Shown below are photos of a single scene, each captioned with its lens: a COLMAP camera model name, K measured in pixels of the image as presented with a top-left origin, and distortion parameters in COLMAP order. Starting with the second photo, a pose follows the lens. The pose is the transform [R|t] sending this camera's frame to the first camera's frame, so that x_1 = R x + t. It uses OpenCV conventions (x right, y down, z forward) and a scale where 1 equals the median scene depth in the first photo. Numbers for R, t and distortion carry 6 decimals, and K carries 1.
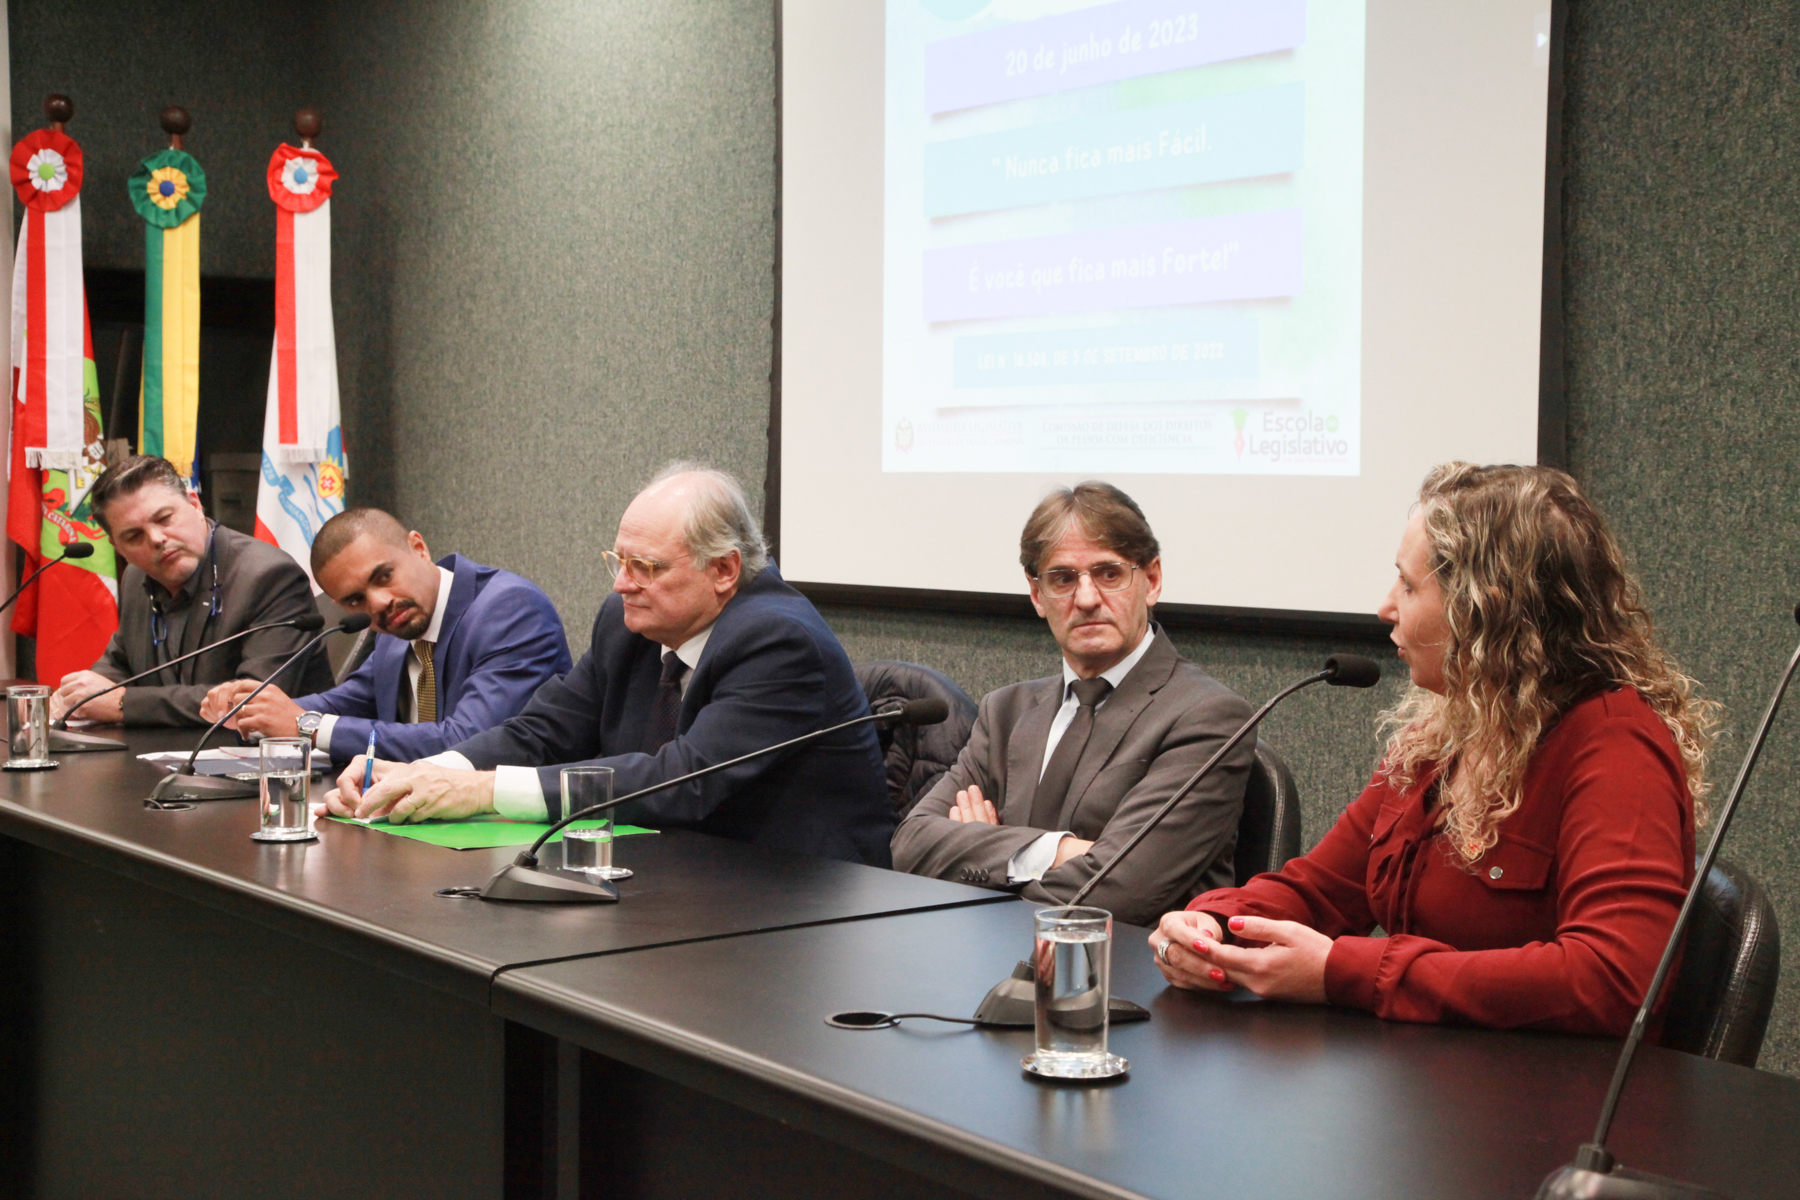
lens RADIAL K [[2449.8, 0, 900.0], [0, 2449.8, 600.0], [0, 0, 1]] dist [0.087724, 0.157355]
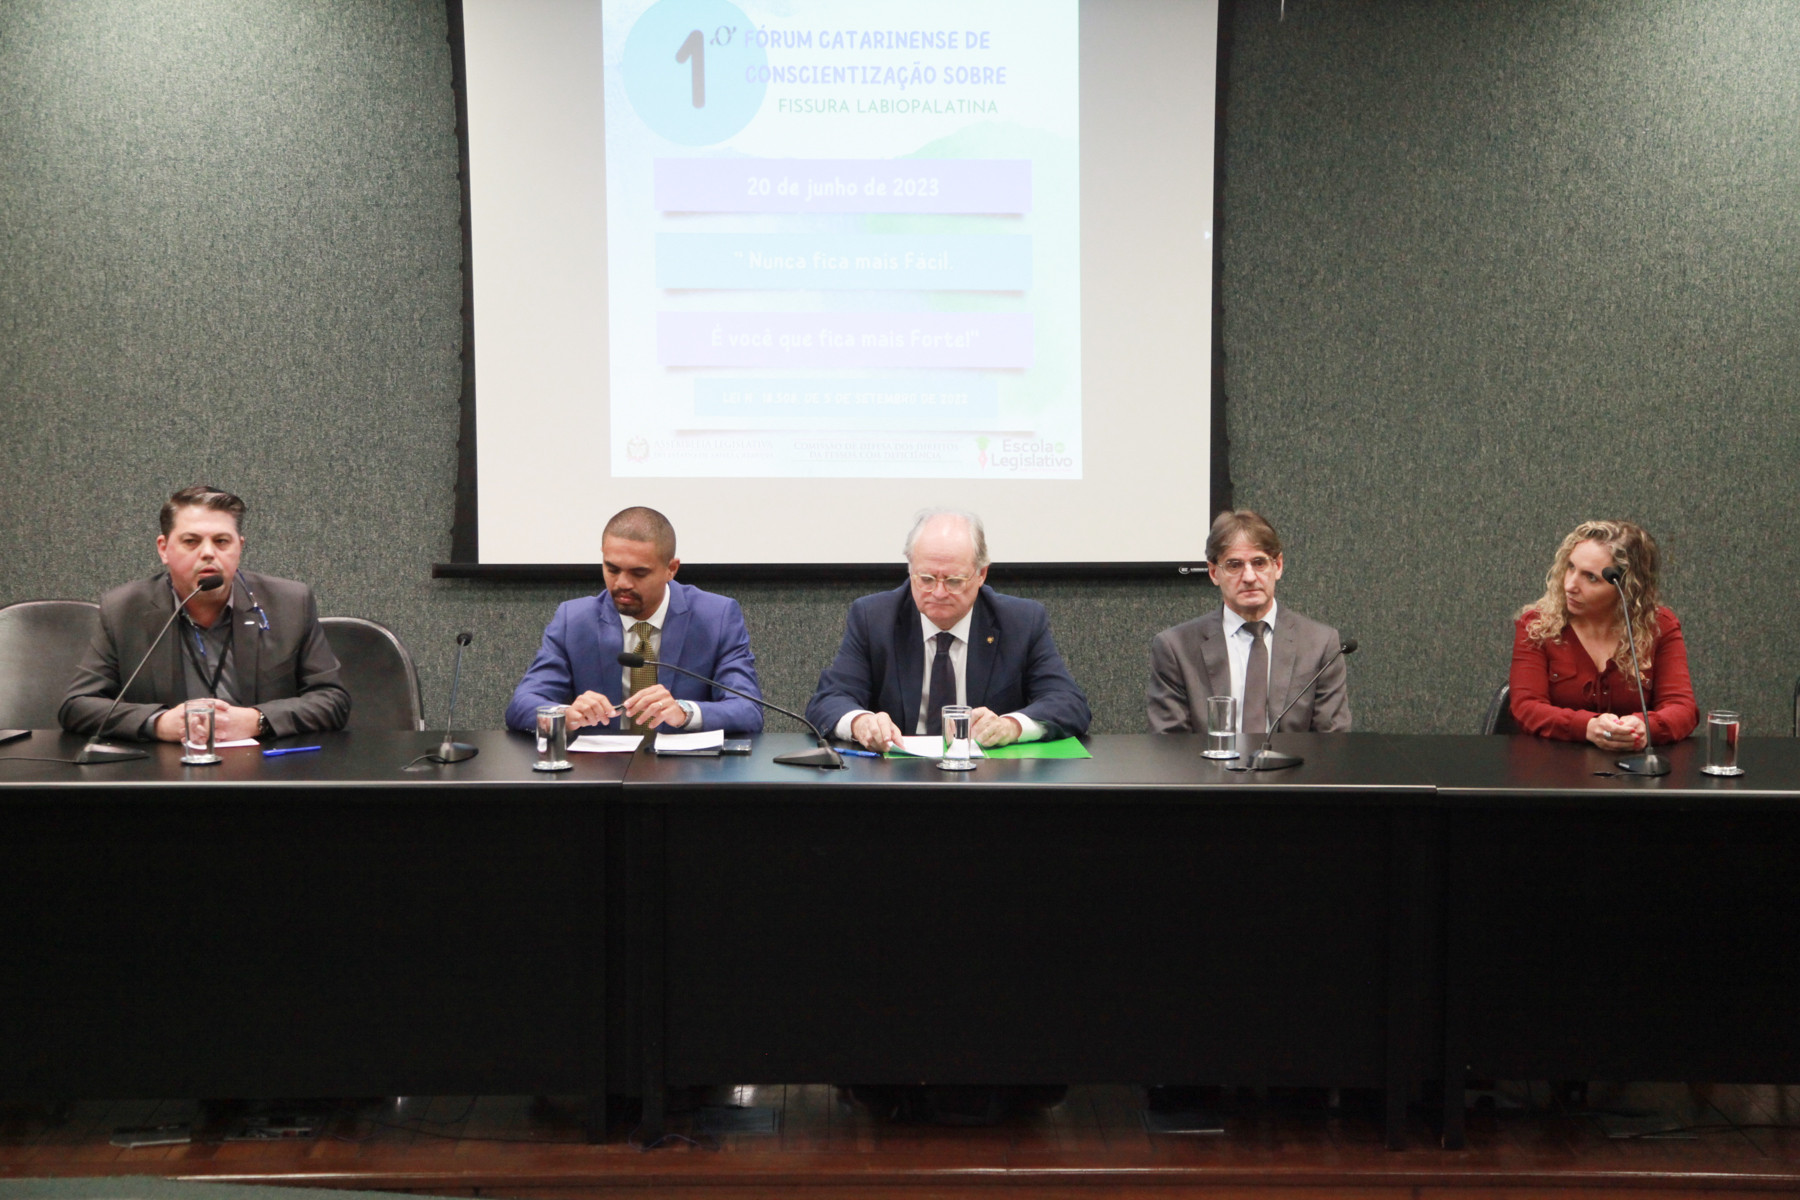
lens RADIAL K [[3201.8, 0, 991.1], [0, 3201.8, 597.9], [0, 0, 1]] dist [0.270978, 0.196795]
pose [[0.592808, -0.100079, 0.799102, -1.523511], [0.040077, 0.994685, 0.094843, -0.171438], [-0.804346, -0.024198, 0.593668, -0.226406]]
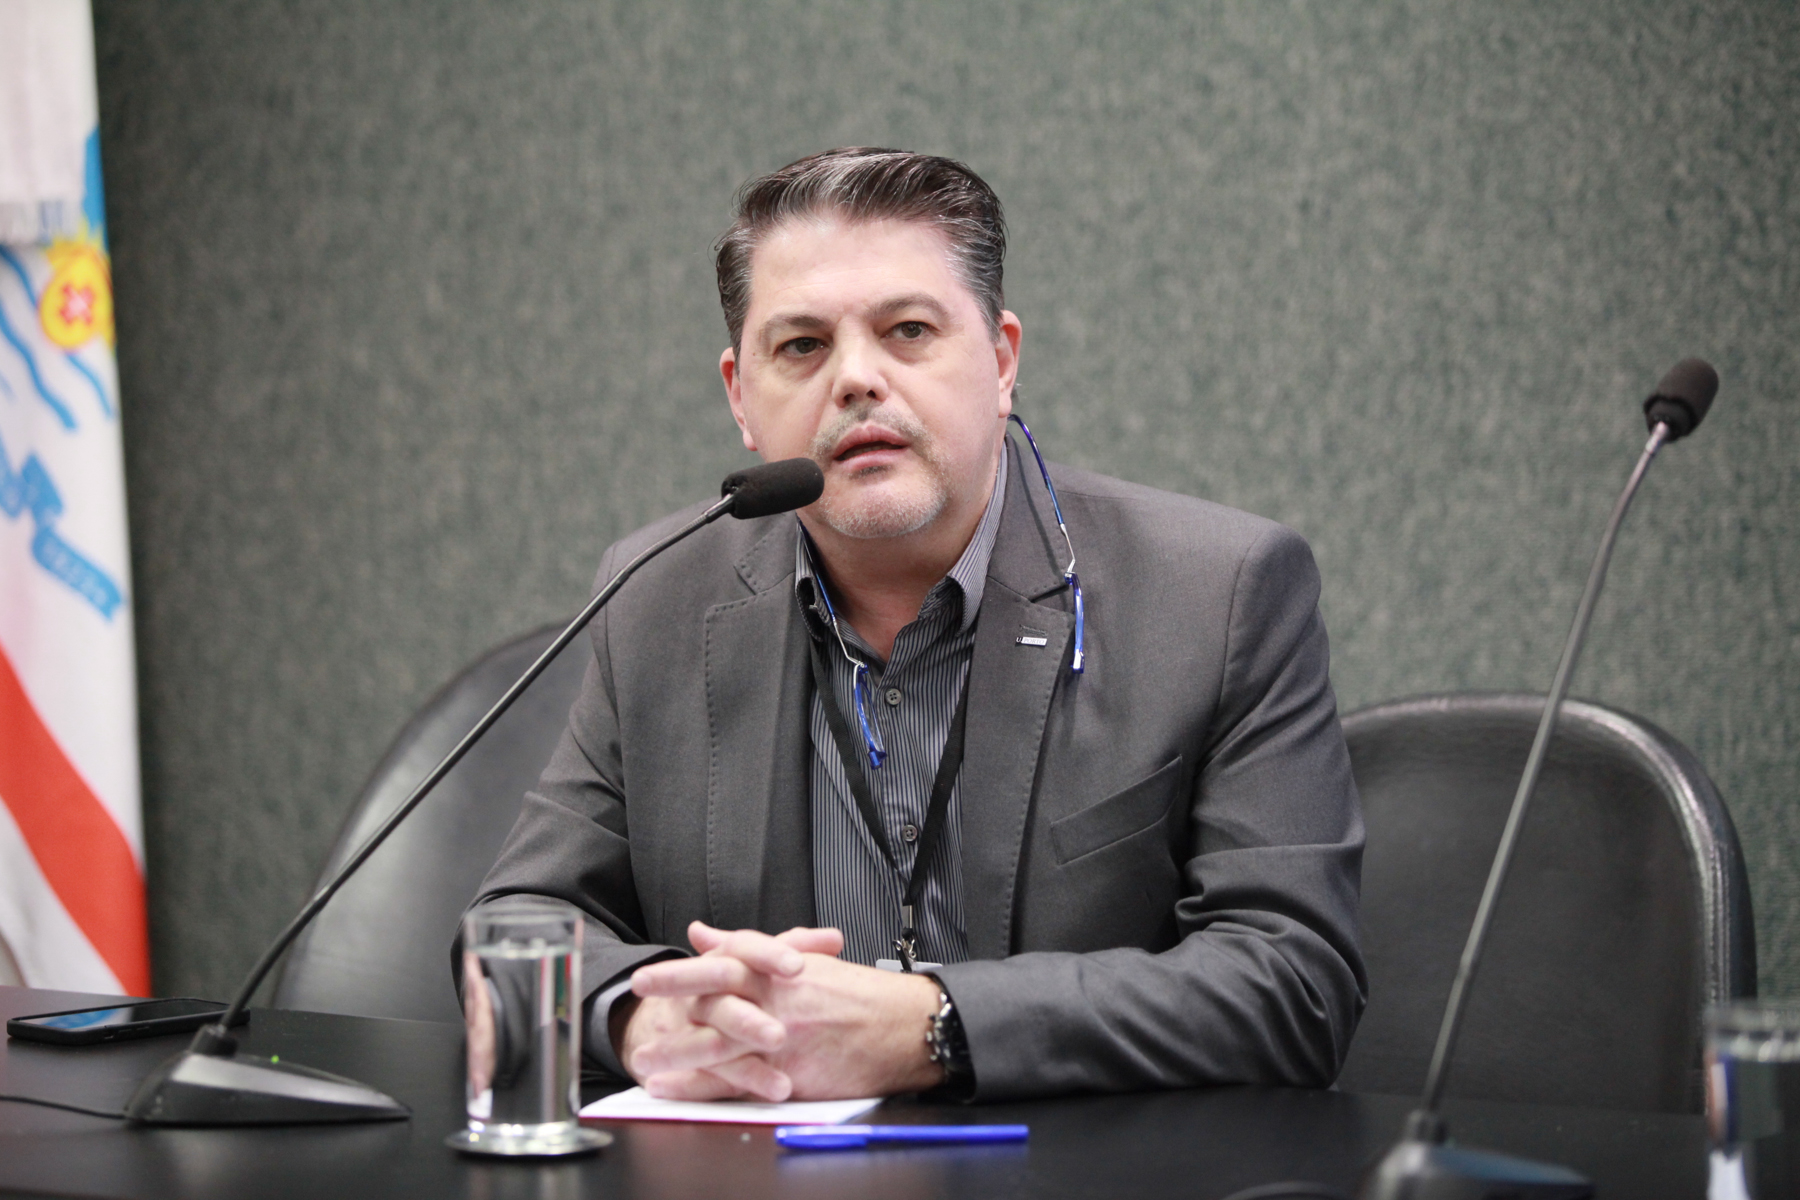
lens RADIAL K [[5624.6, 0, 900.0], [0, 5624.6, 600.0], [0, 0, 1]] dist [0.104879, -0.083787]
pose [[0.913135, -0.033584, 0.406271, -0.676963], [0.032297, 0.999428, 0.010026, -0.019152], [-0.406375, 0.003966, 0.913698, 0.433522]]
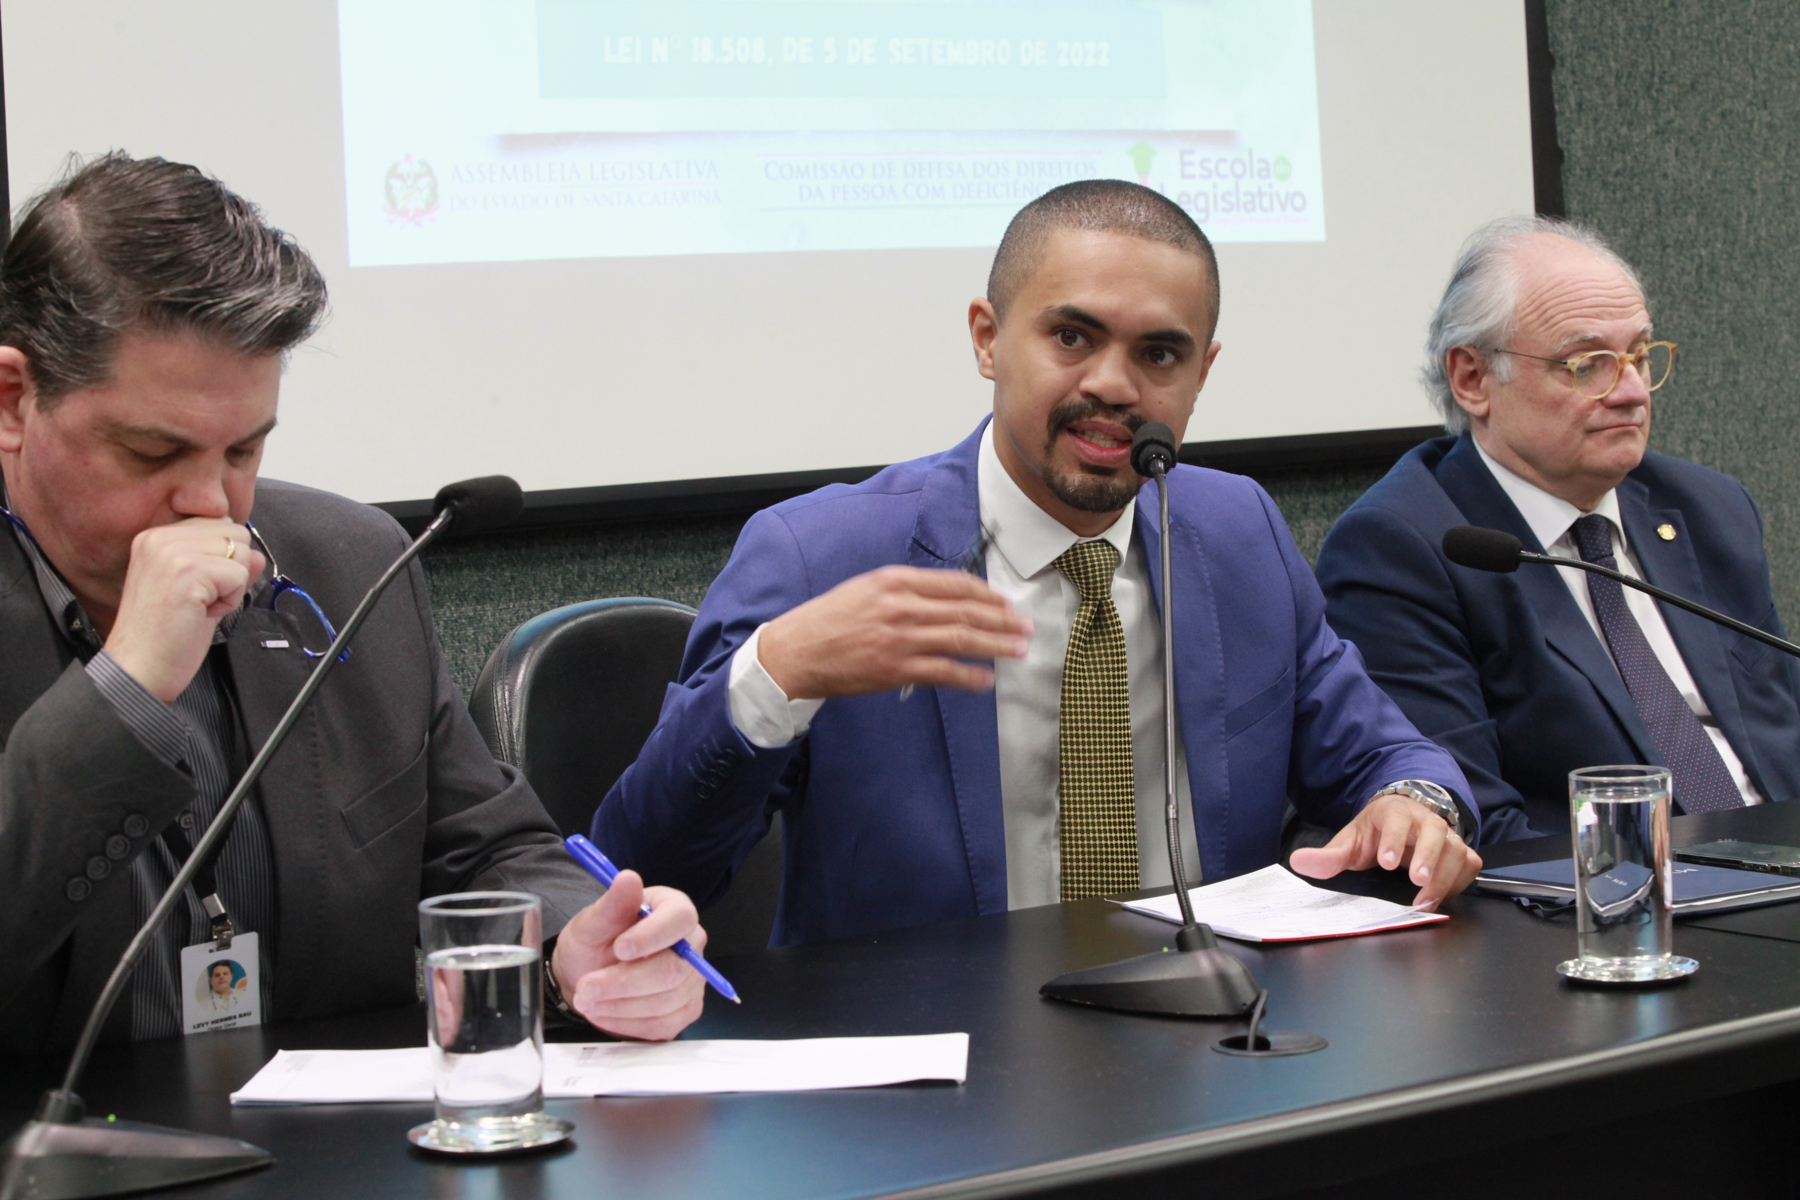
lens RADIAL K [[3761.8, 0, 900.0], [0, 3761.8, 600.0], [0, 0, 1]] dist [-0.224974, -0.293793]
pose [[0.064066, -0.083940, 0.994409, -0.882740], [0.091169, 0.992782, 0.077929, -0.041244], [-0.993772, 0.085666, 0.071257, 1.014204]]
